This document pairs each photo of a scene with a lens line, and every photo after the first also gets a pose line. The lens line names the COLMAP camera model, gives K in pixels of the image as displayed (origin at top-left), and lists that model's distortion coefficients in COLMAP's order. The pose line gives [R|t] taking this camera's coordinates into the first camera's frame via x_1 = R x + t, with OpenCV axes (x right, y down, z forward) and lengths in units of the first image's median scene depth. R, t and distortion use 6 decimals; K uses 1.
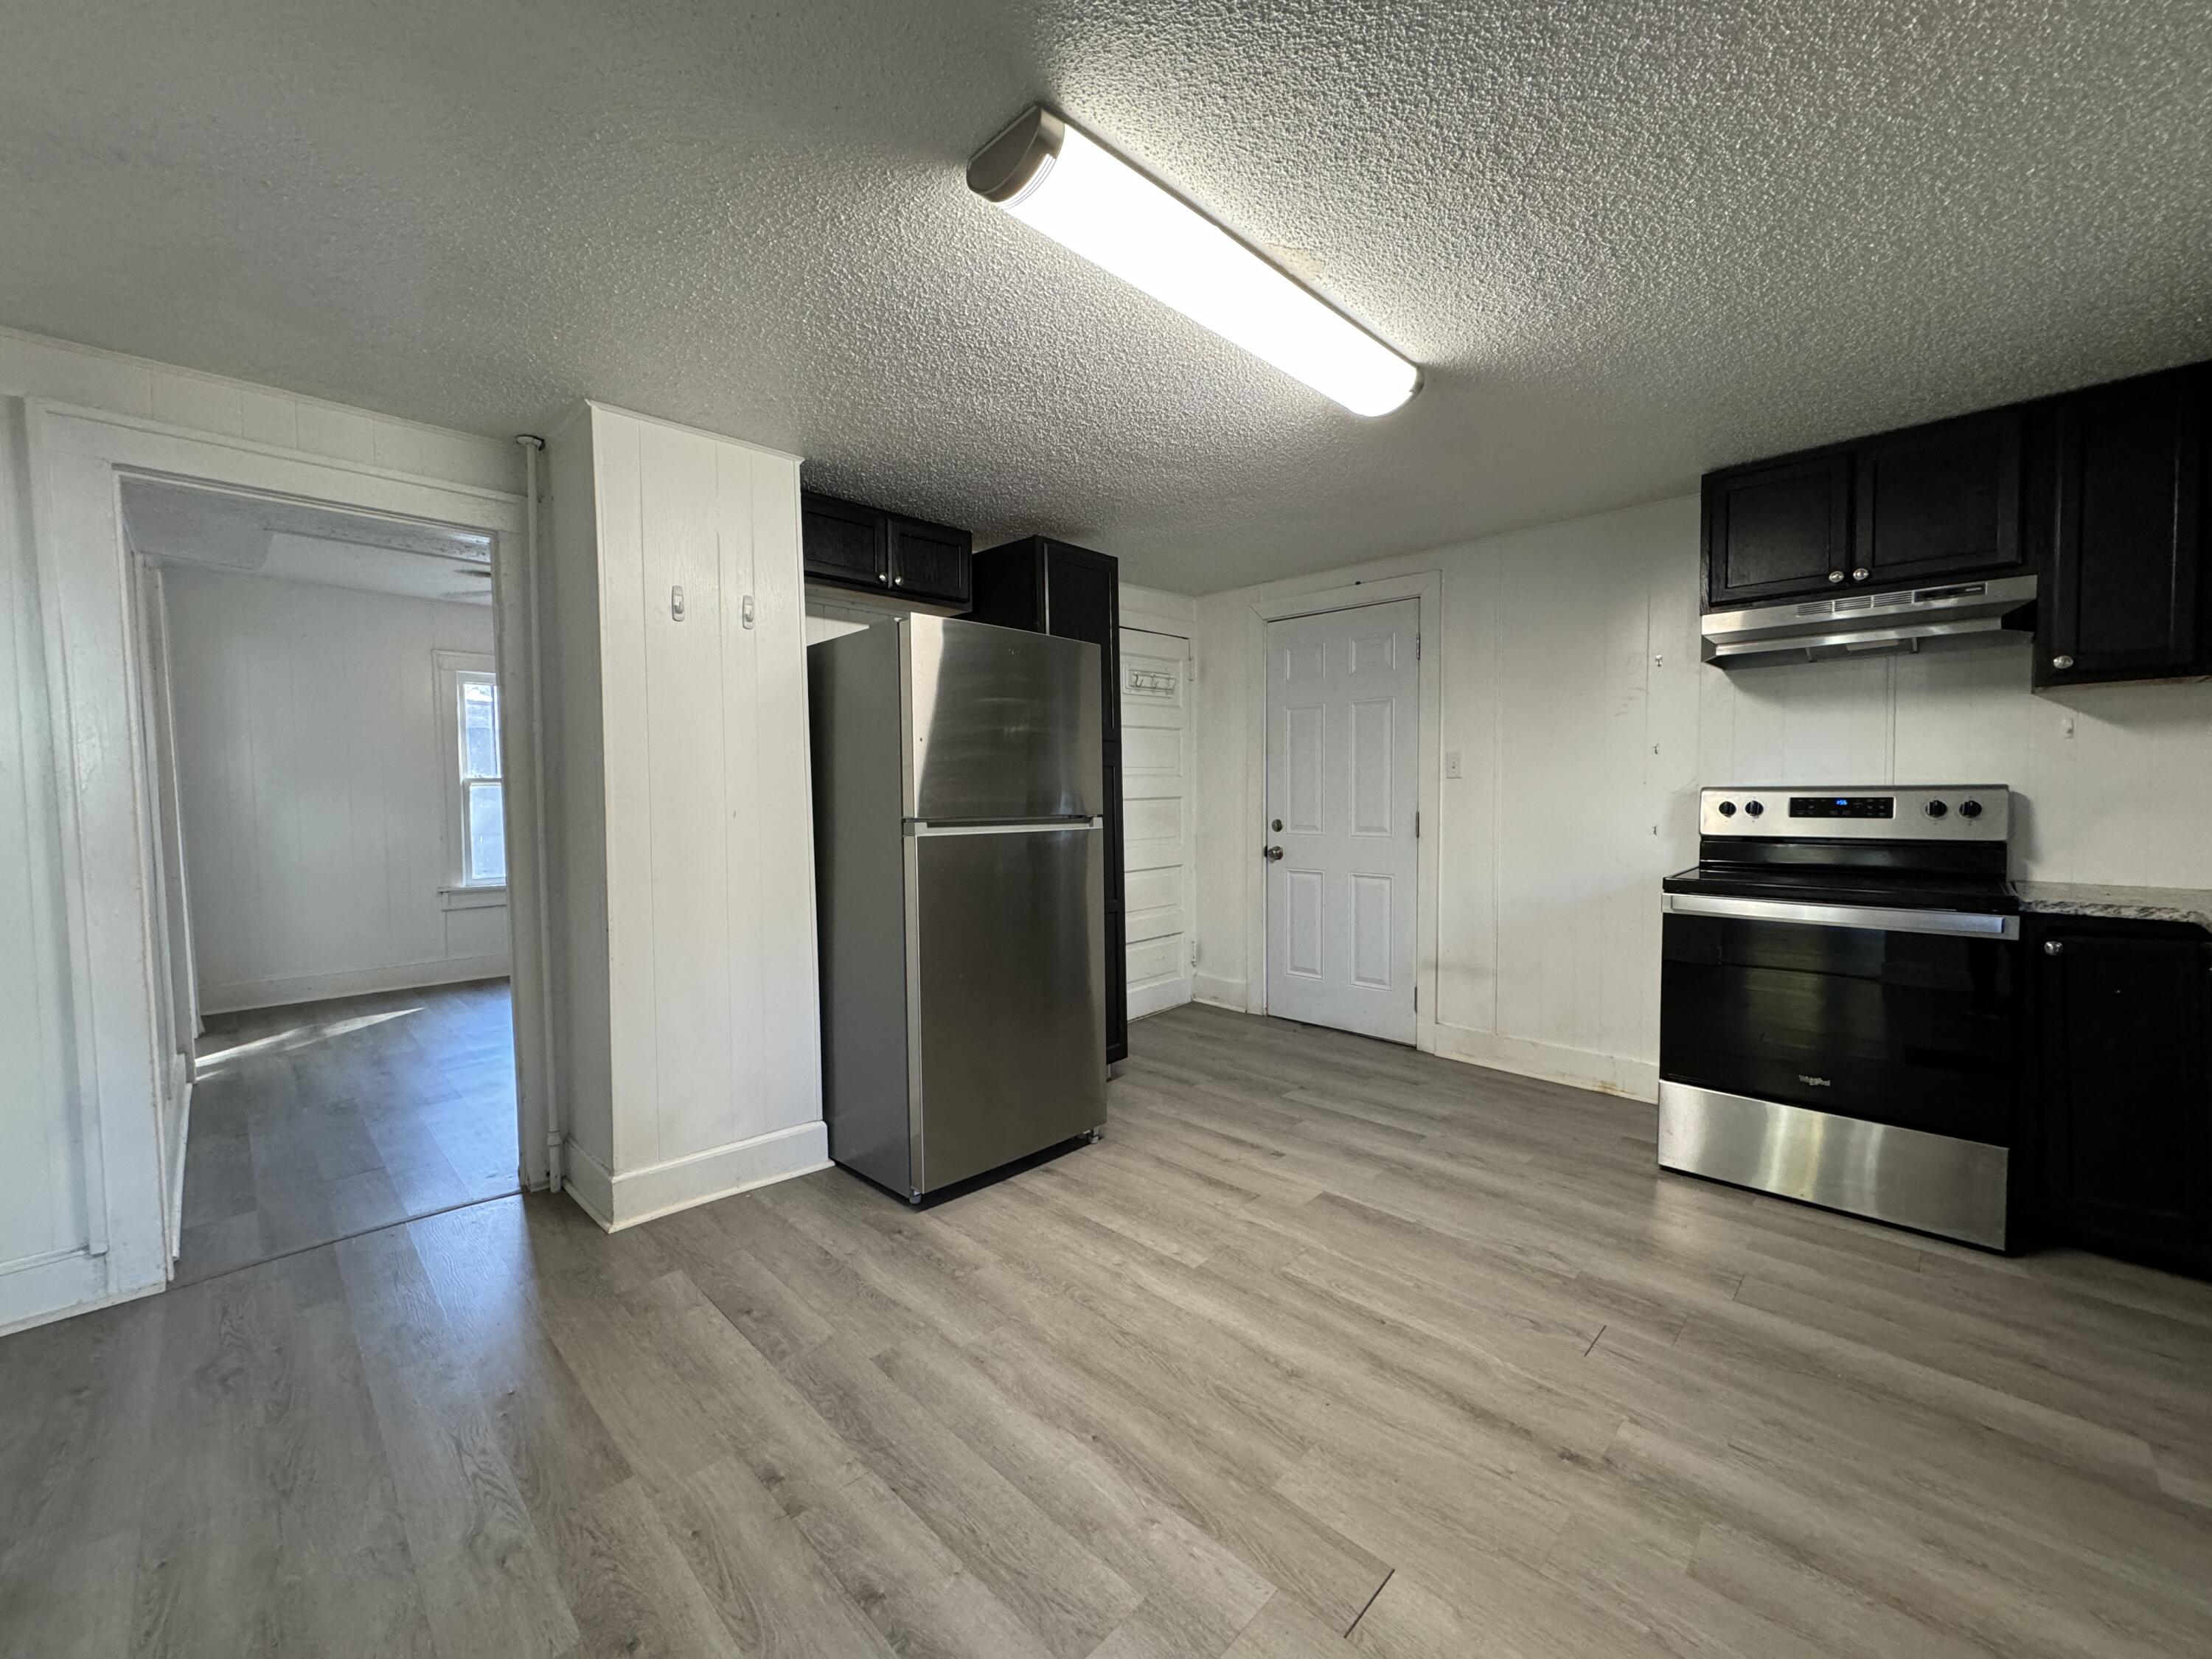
lens RADIAL K [[876.5, 0, 1107.0], [0, 876.5, 825.6], [0, 0, 1]] dist [-0.001888, 0.001053]
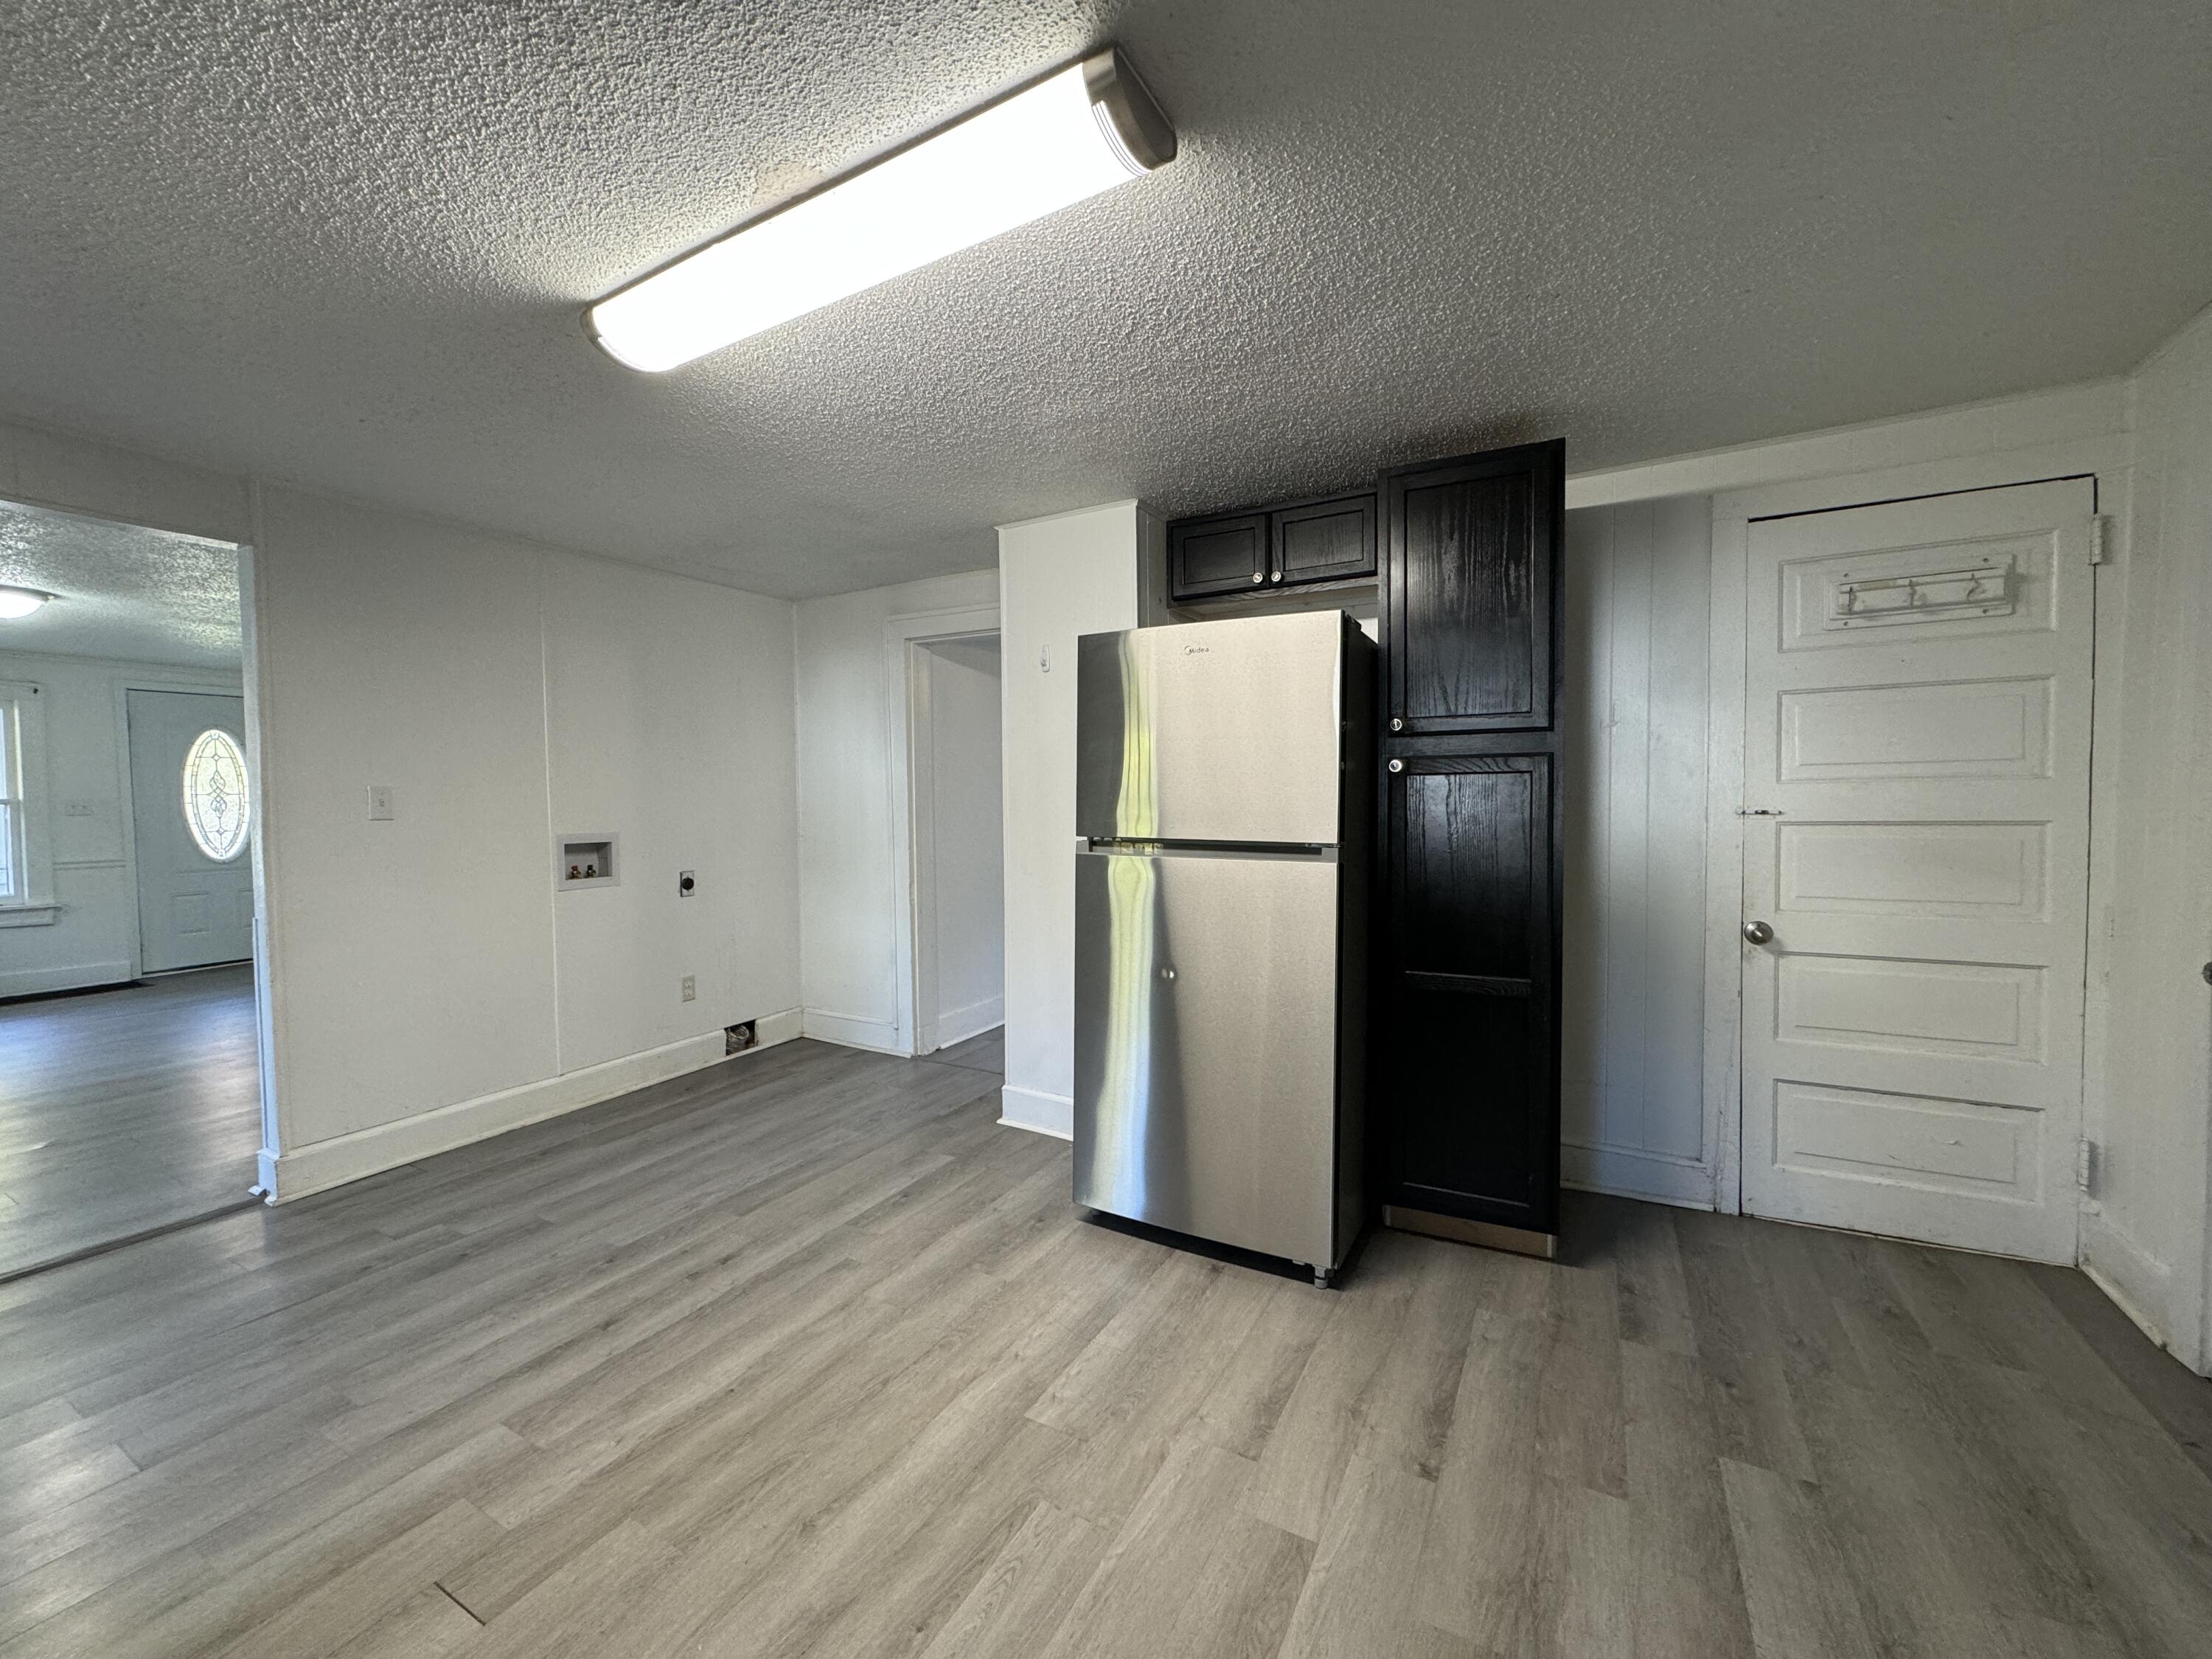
lens RADIAL K [[876.5, 0, 1106.1], [0, 876.5, 825.7], [0, 0, 1]] dist [-0.001888, 0.001053]
pose [[0.266971, 0.039649, -0.962889, 0.849298], [-0.033327, 0.998936, 0.031893, -0.060271], [0.963128, 0.023576, 0.268008, 0.826753]]
